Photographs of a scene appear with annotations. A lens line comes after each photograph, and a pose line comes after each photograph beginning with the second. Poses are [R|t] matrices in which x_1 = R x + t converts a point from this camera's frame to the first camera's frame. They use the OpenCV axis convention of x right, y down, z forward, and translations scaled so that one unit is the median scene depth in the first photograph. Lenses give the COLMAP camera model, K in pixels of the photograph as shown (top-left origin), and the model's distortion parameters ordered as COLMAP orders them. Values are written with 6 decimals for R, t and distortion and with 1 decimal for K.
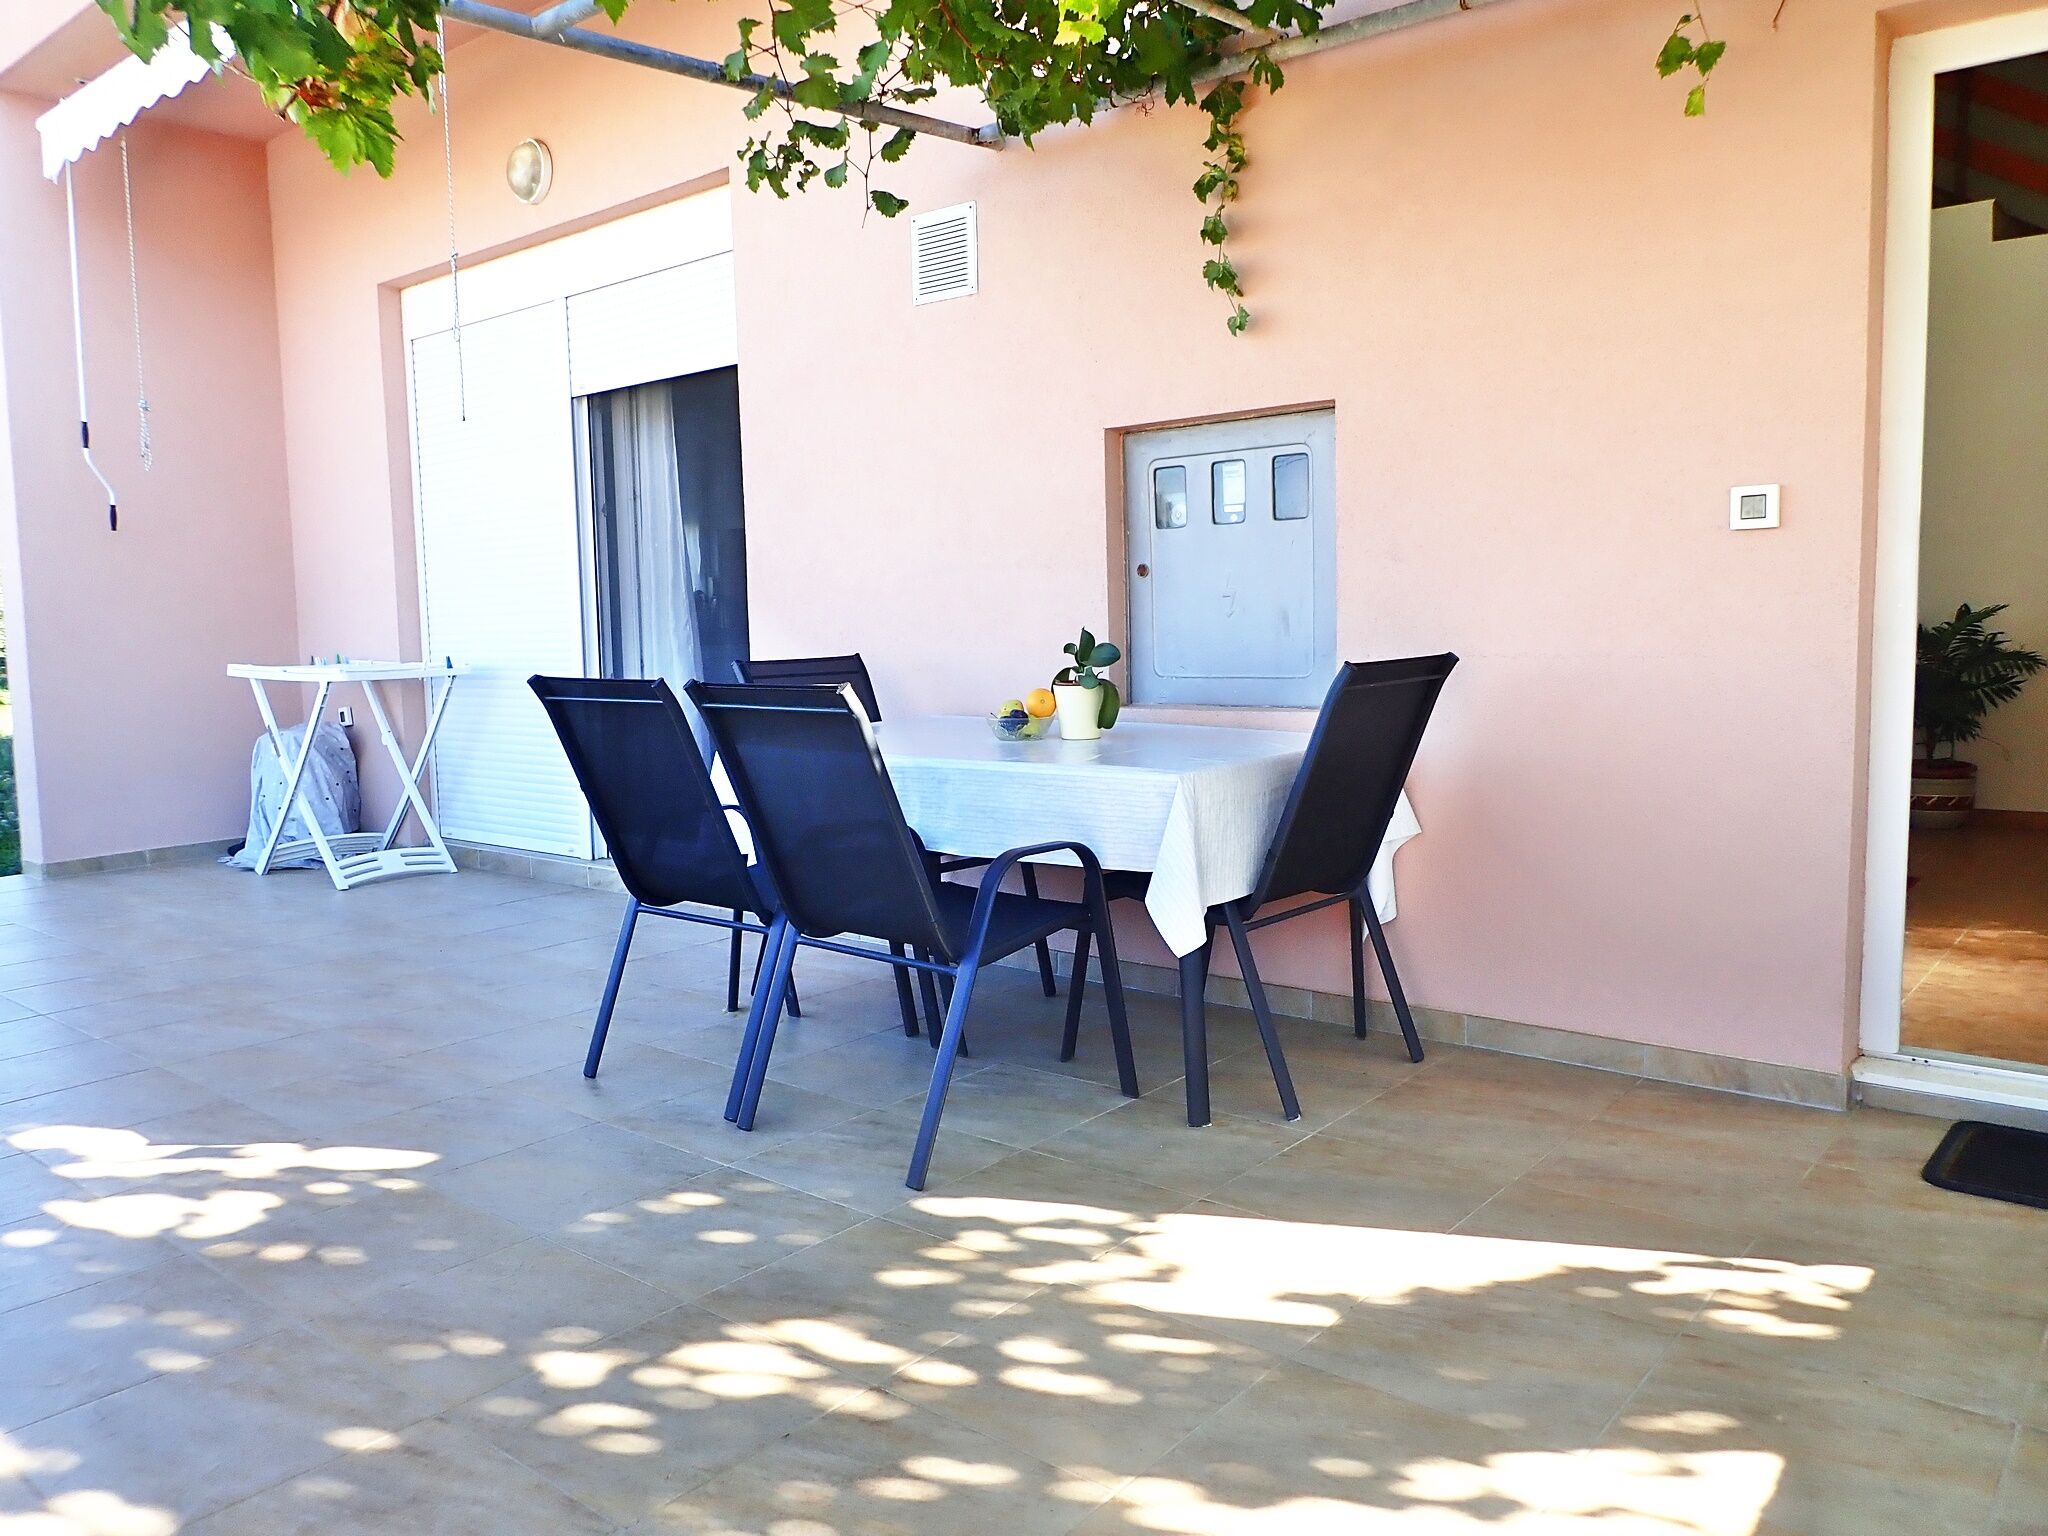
lens RADIAL K [[1503.0, 0, 1014.1], [0, 1503.0, 761.8], [0, 0, 1]] dist [0.005403, -0.017948]
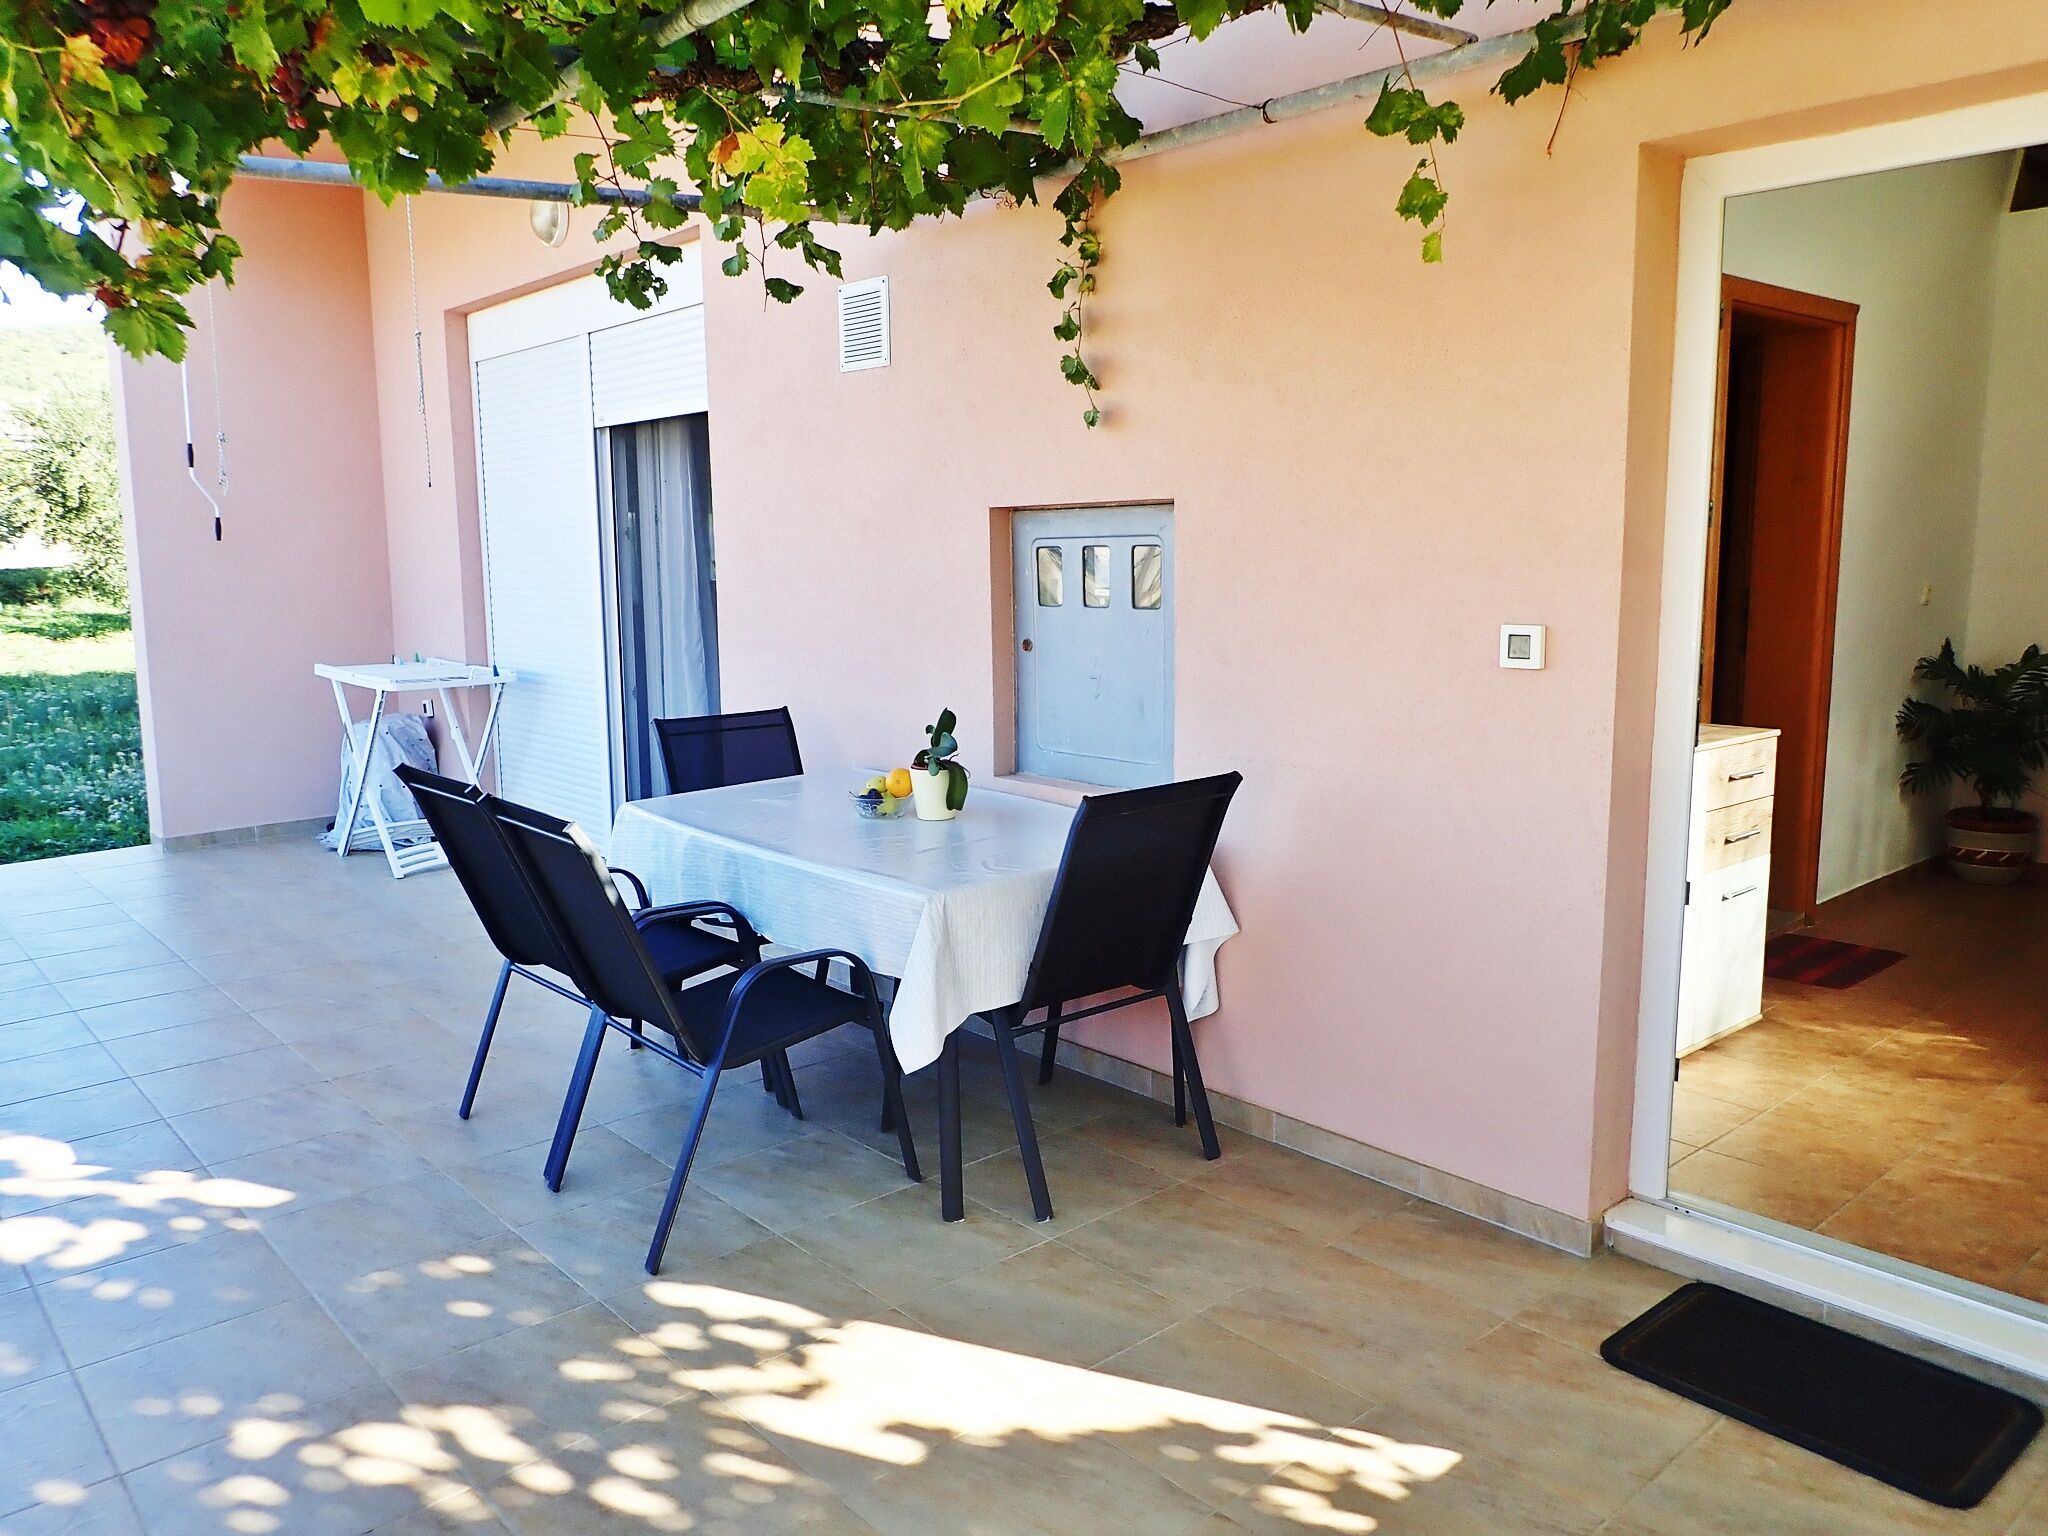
lens RADIAL K [[1503.0, 0, 1014.1], [0, 1503.0, 761.8], [0, 0, 1]] dist [0.005403, -0.017948]
pose [[0.988074, 0.031957, -0.150626, 0.331207], [-0.023779, 0.998159, 0.055790, -0.148350], [0.152131, -0.051543, 0.987015, -0.025304]]
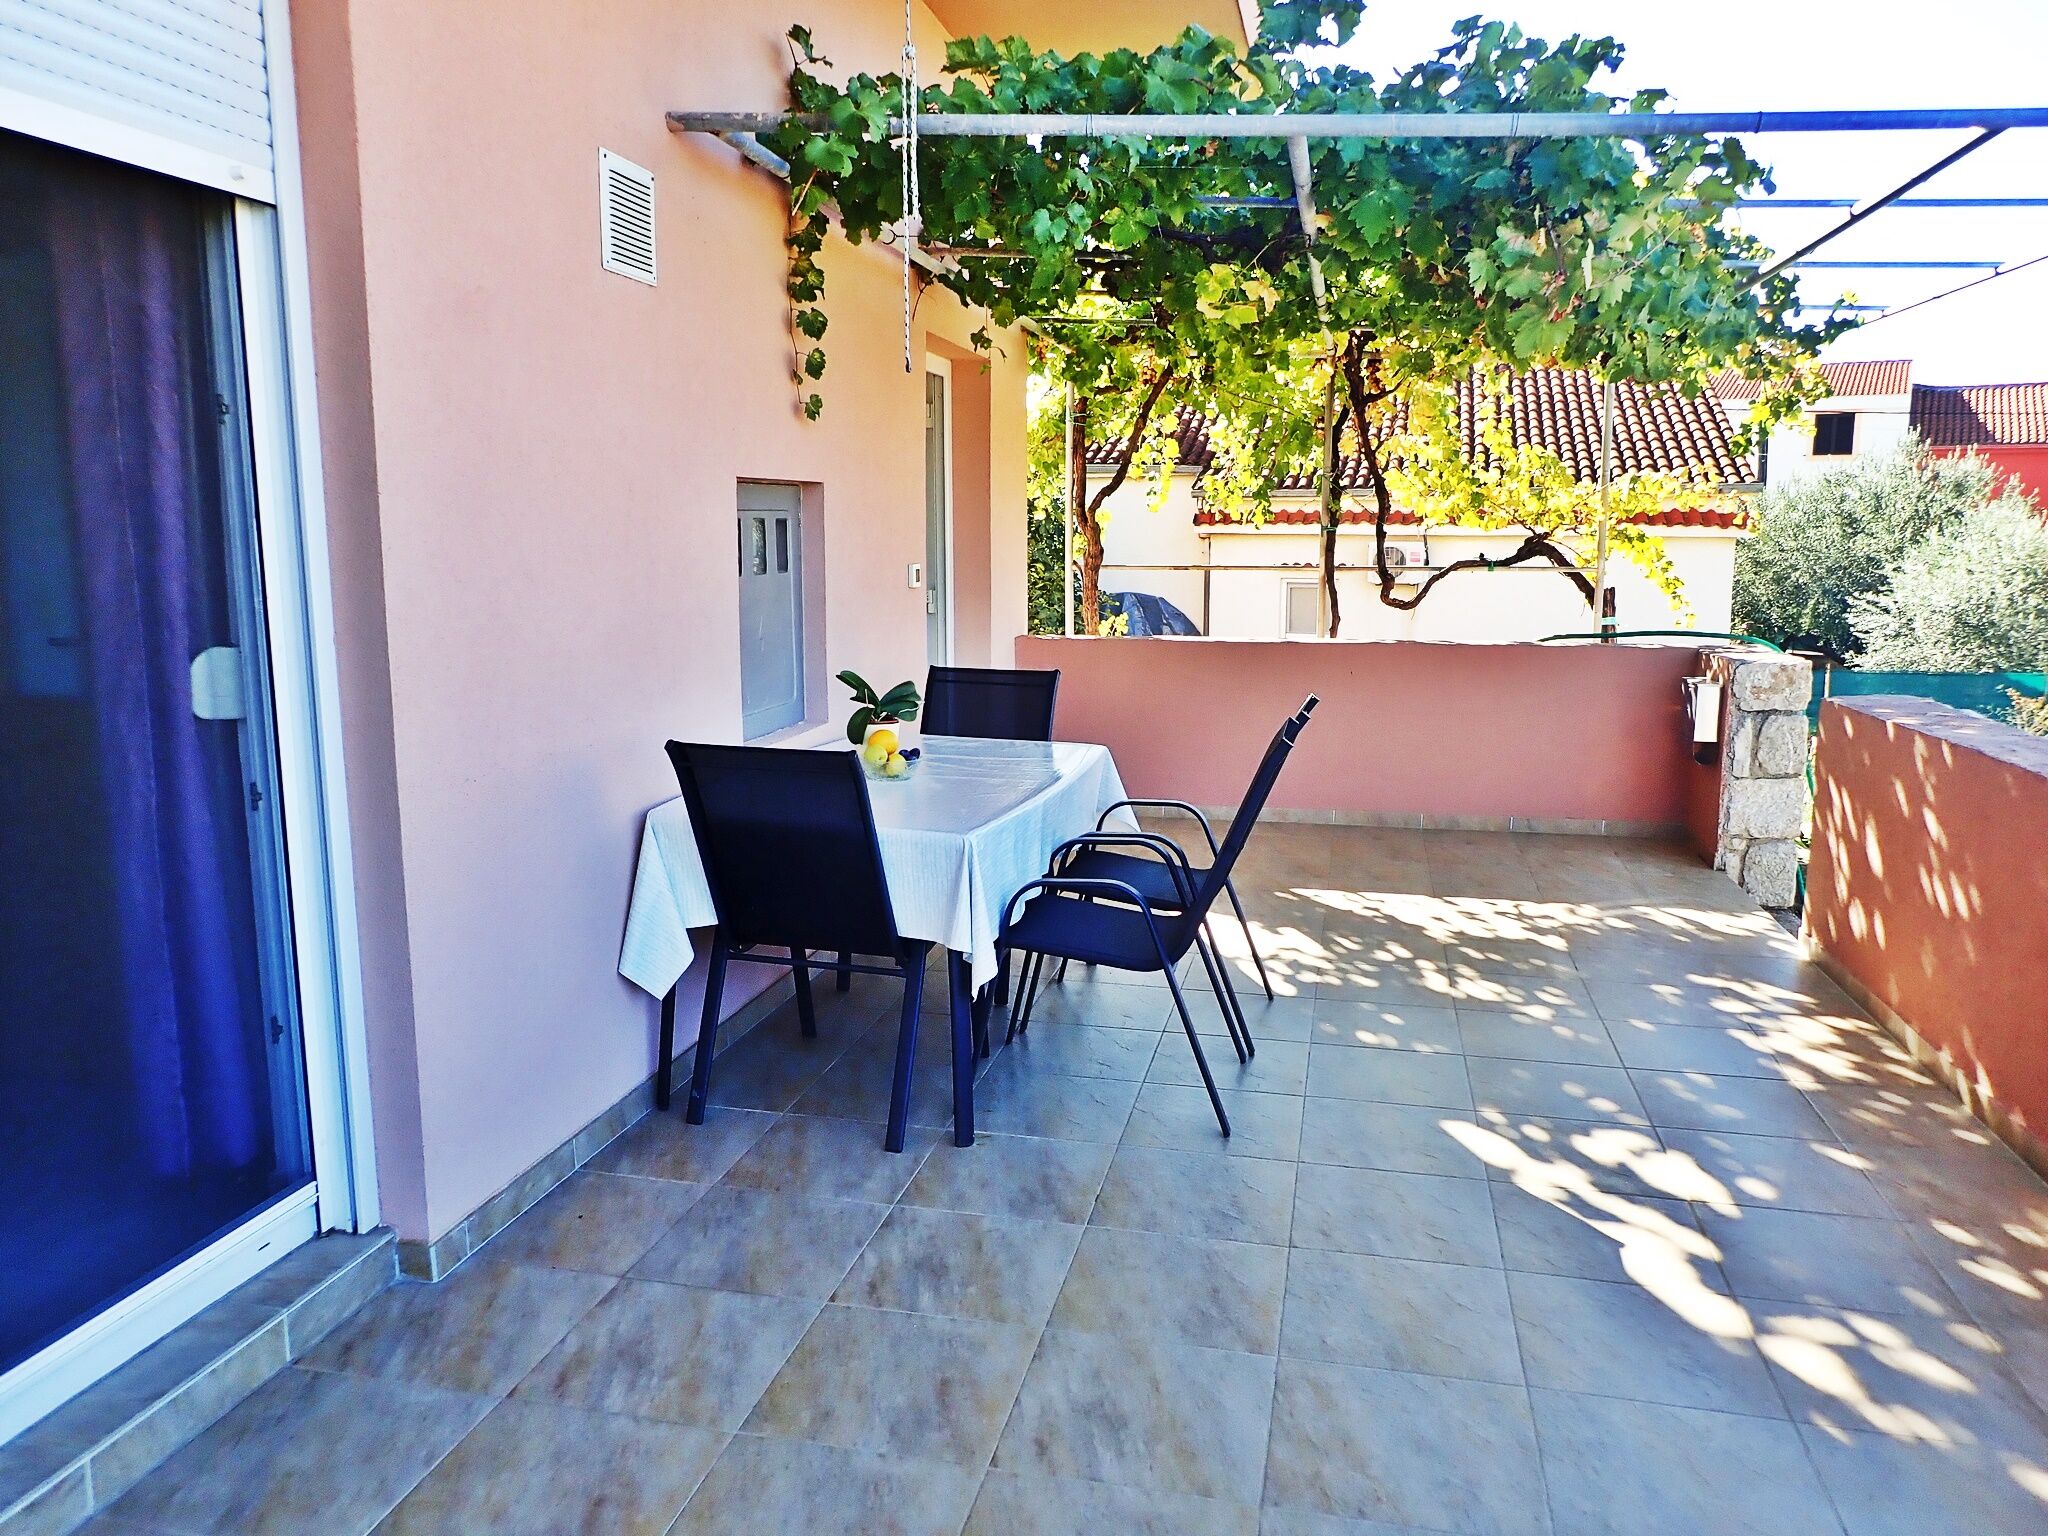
lens RADIAL K [[1503.0, 0, 1014.1], [0, 1503.0, 761.8], [0, 0, 1]] dist [0.005403, -0.017948]
pose [[-0.454143, -0.116750, 0.883246, -1.315985], [0.096974, 0.979009, 0.179269, -0.284575], [-0.885635, 0.167066, -0.433289, 1.855162]]
